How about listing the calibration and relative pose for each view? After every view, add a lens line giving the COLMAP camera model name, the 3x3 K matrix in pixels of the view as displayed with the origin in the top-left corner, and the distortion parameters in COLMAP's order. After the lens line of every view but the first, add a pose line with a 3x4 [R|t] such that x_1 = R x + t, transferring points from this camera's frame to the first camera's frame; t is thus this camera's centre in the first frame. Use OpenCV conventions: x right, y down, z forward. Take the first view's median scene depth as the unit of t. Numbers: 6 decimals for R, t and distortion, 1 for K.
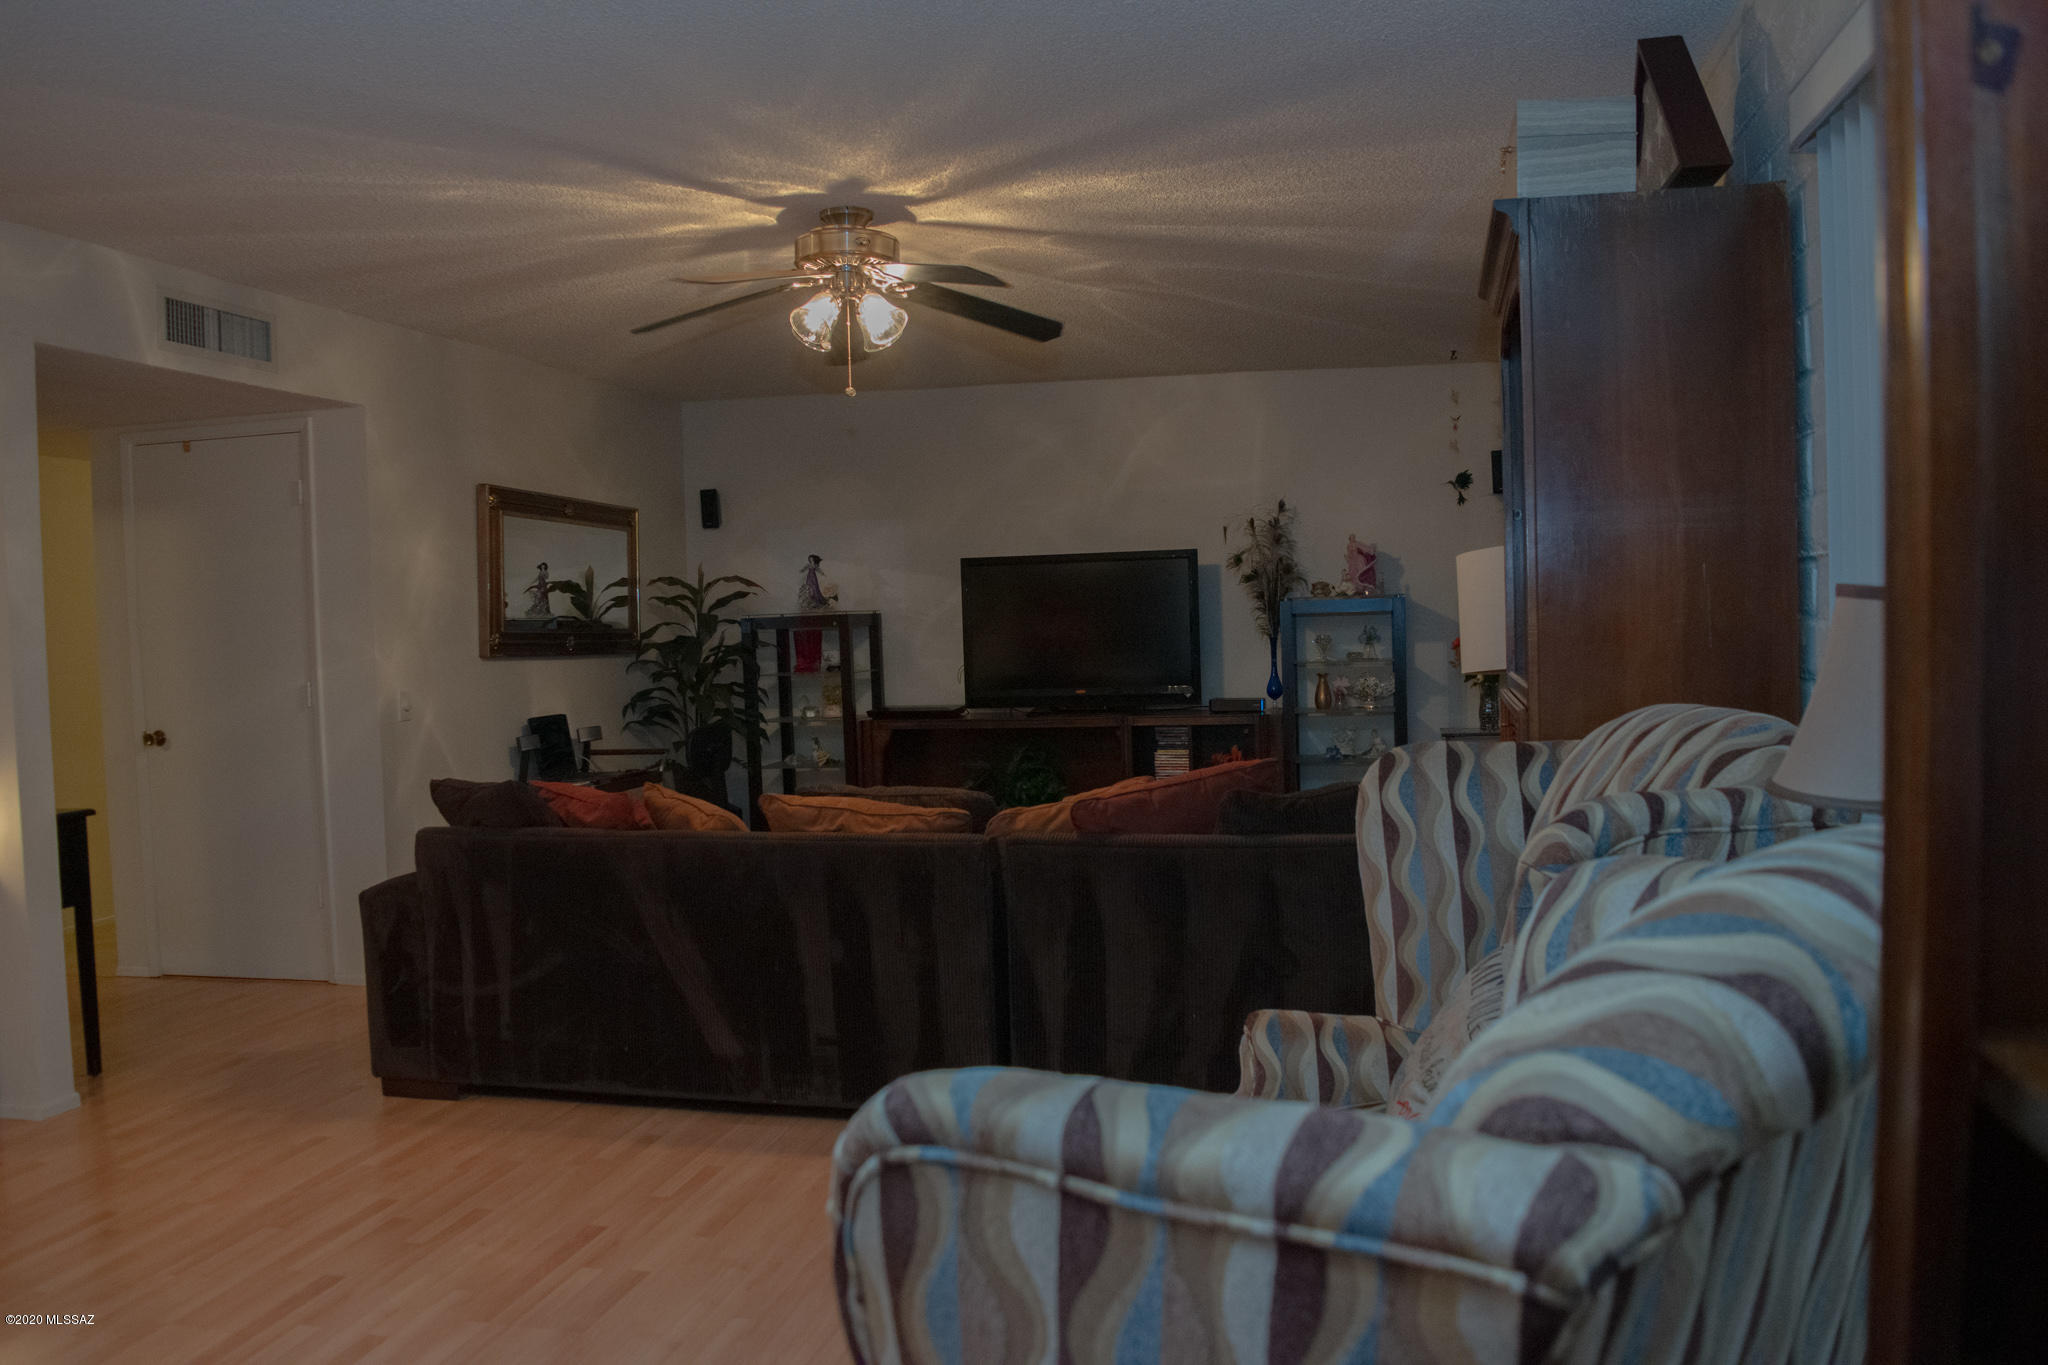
lens RADIAL K [[1637.4, 0, 1027.9], [0, 1637.4, 667.9], [0, 0, 1]] dist [-0.093465, 0.000596]
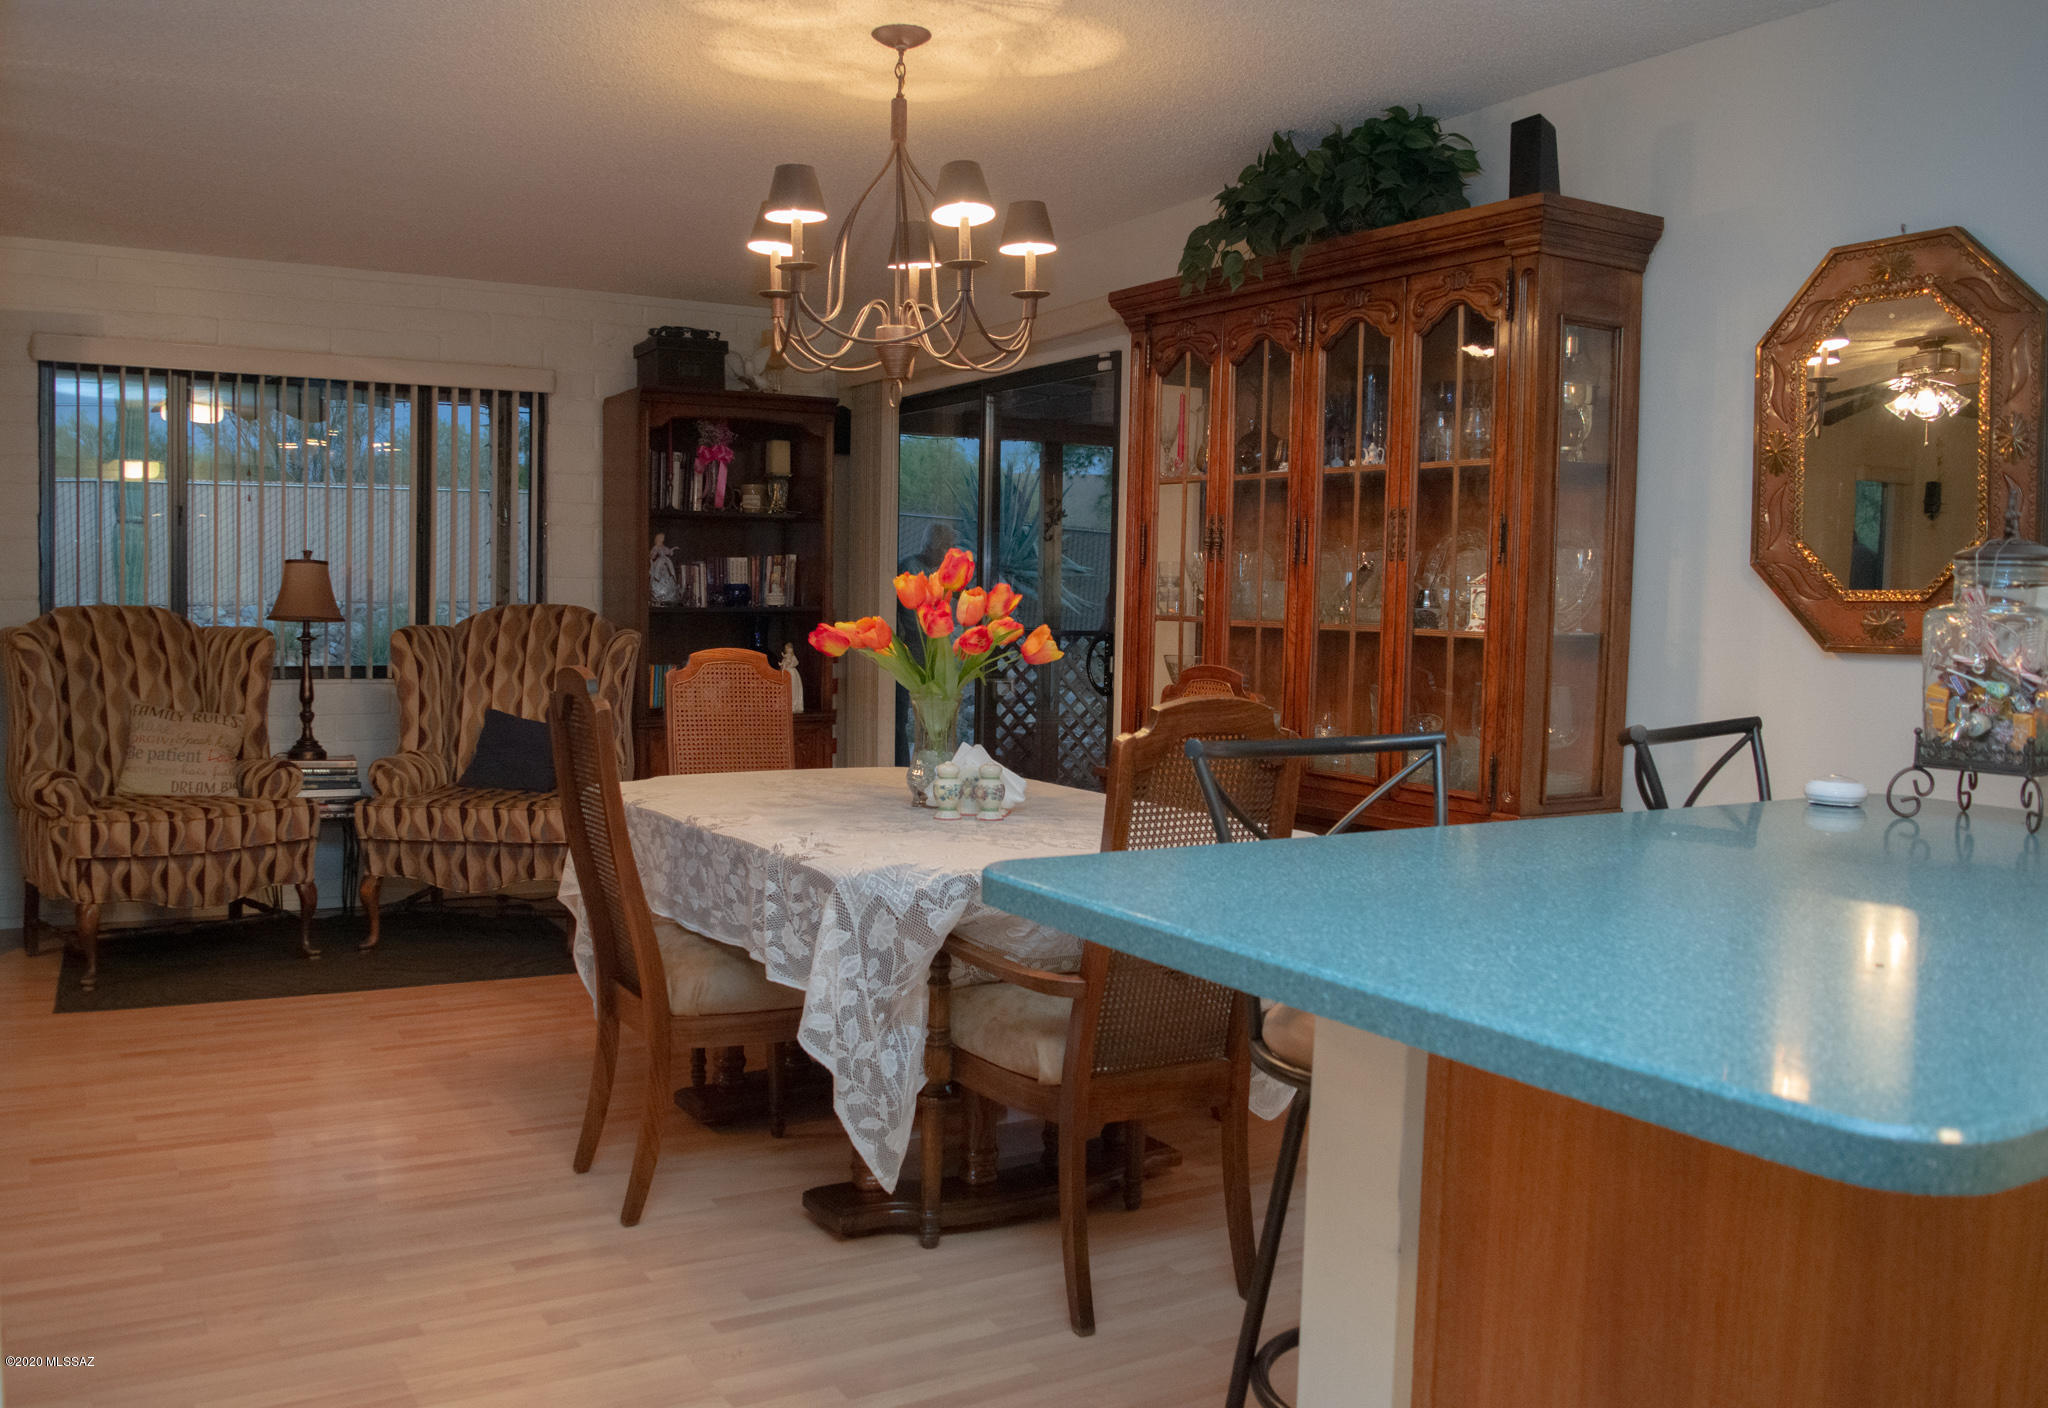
lens RADIAL K [[1702.4, 0, 1024.0], [0, 1702.4, 704.0], [0, 0, 1]] dist [-0.090200, 0.004008]
pose [[-0.710361, -0.021958, 0.703495, -1.172222], [0.029349, 0.997720, 0.060777, 0.031455], [-0.703225, 0.063820, -0.708097, 0.922393]]
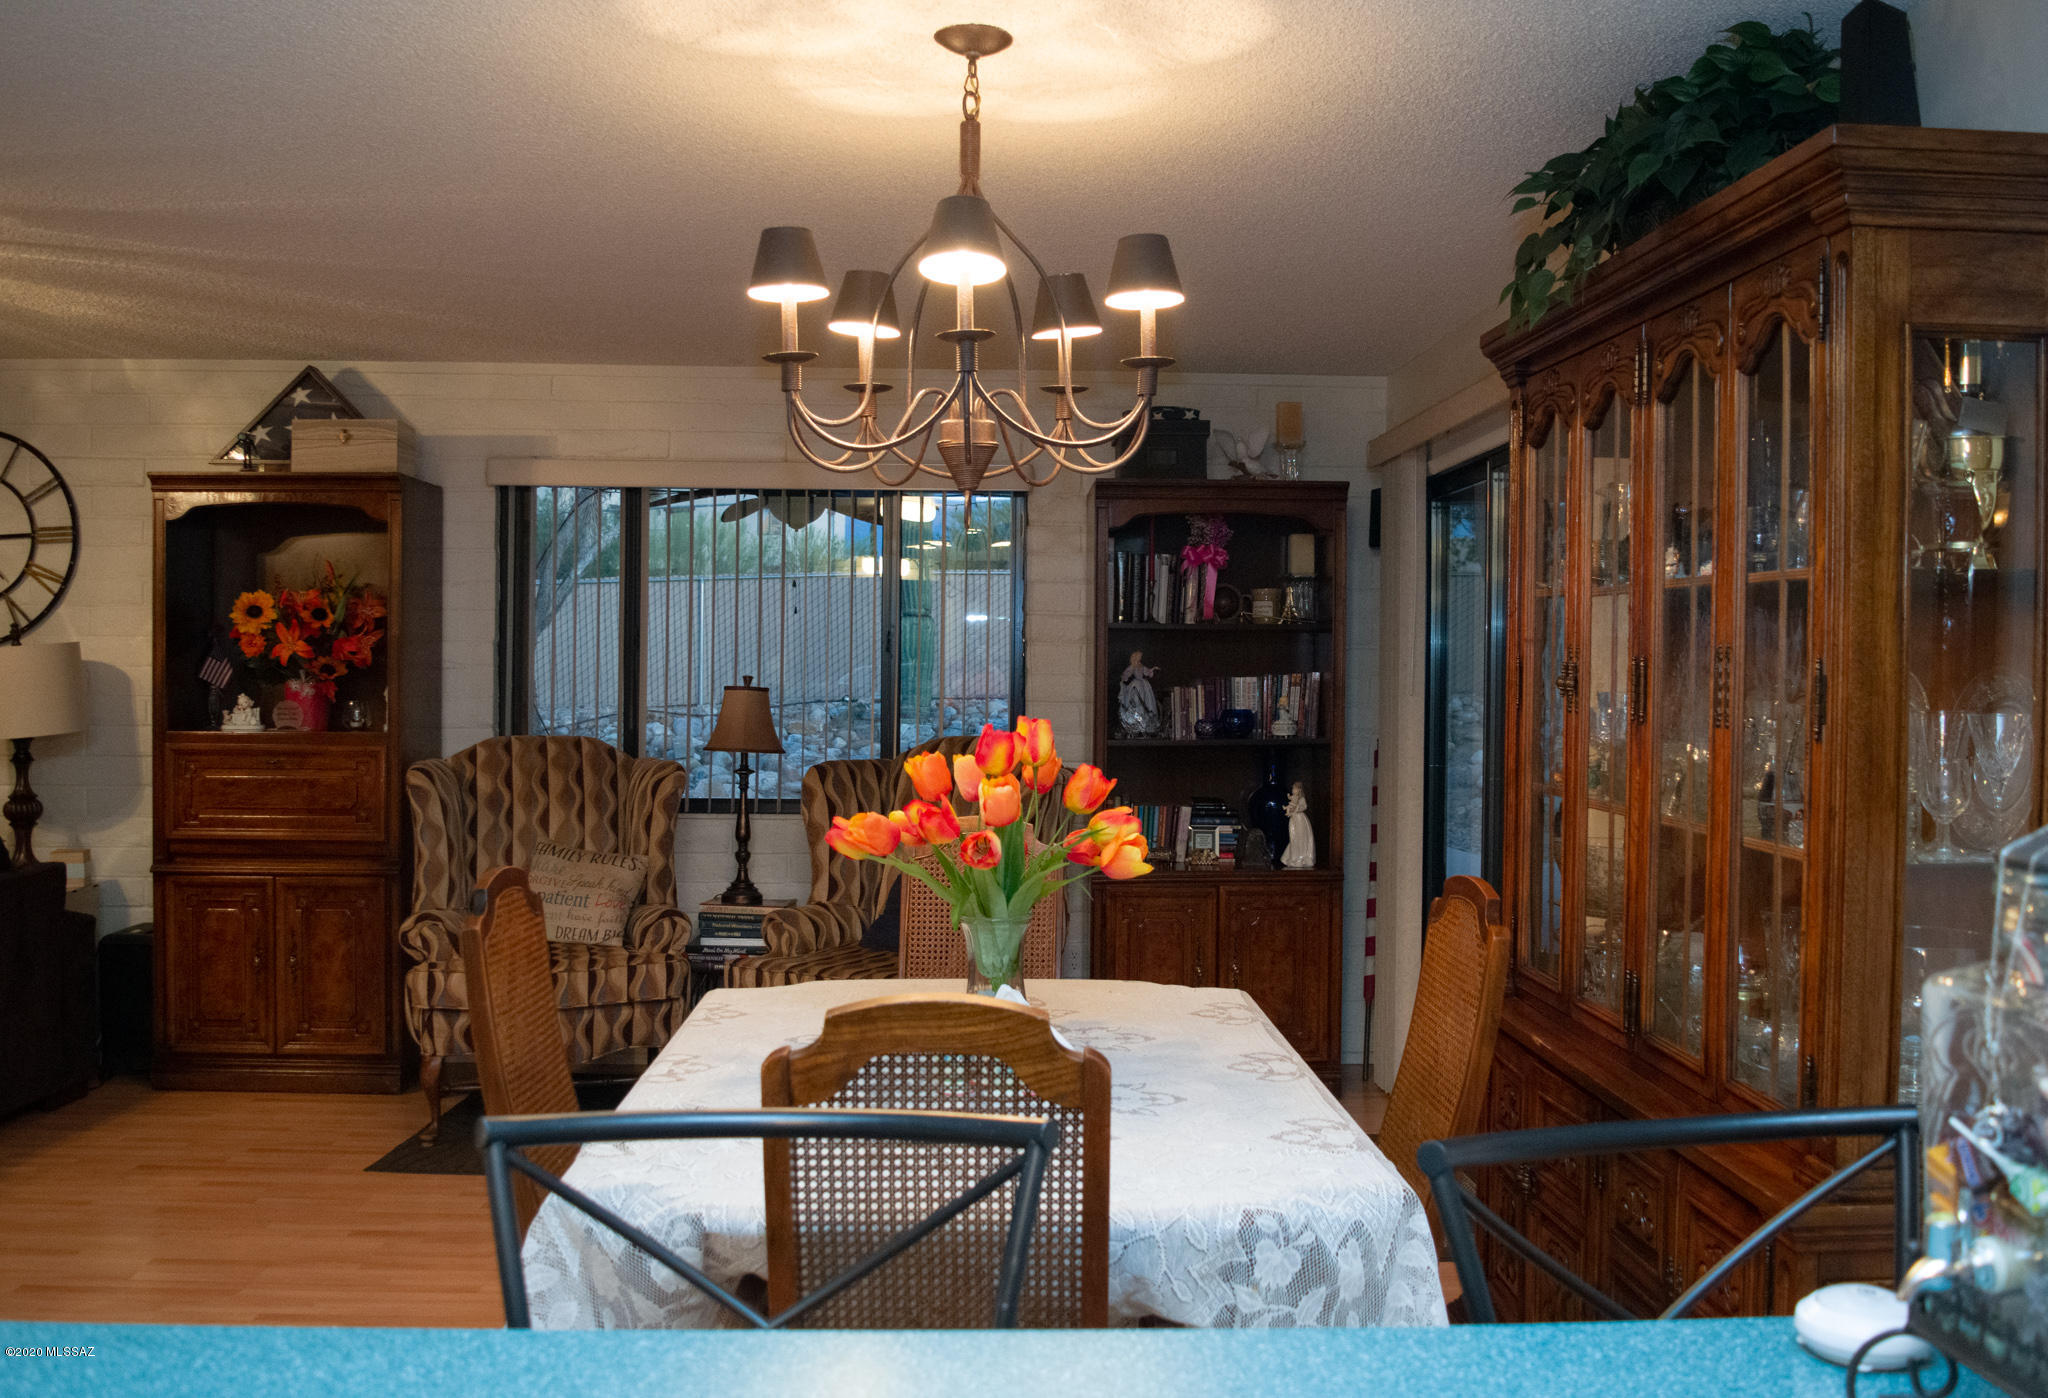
lens RADIAL K [[1874.7, 0, 1082.7], [0, 1874.7, 689.3], [0, 0, 1]] dist [-0.078919, 0.005710]
pose [[-0.297415, 0.017760, 0.954583, -1.211726], [0.029902, 0.999510, -0.009279, 0.003000], [-0.954280, 0.025784, -0.297801, 0.540281]]
